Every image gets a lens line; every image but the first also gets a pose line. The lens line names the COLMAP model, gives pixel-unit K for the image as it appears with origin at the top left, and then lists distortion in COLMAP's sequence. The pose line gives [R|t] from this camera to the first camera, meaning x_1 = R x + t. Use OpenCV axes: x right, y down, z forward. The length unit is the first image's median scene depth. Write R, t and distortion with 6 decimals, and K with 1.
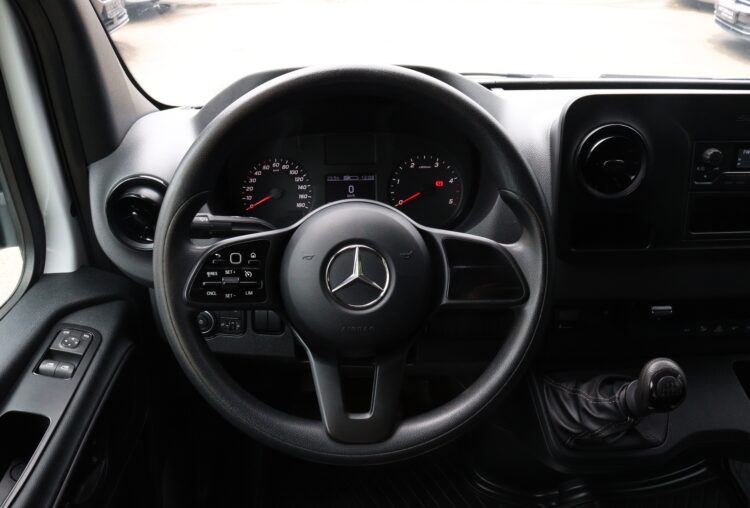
lens RADIAL K [[640.7, 0, 373.9], [0, 640.7, 251.1], [0, 0, 1]] dist [-0.016873, 0.003973]
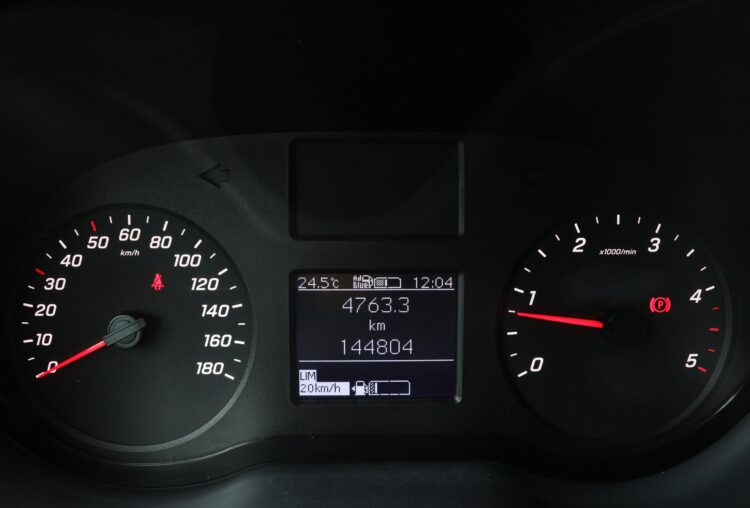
lens RADIAL K [[720.3, 0, 373.6], [0, 720.3, 254.9], [0, 0, 1]] dist [-0.005024, 0.000000]
pose [[0.999781, 0.019465, -0.007644, -0.035394], [-0.020218, 0.993105, -0.115474, -0.087790], [0.005343, 0.115604, 0.993281, 0.659825]]
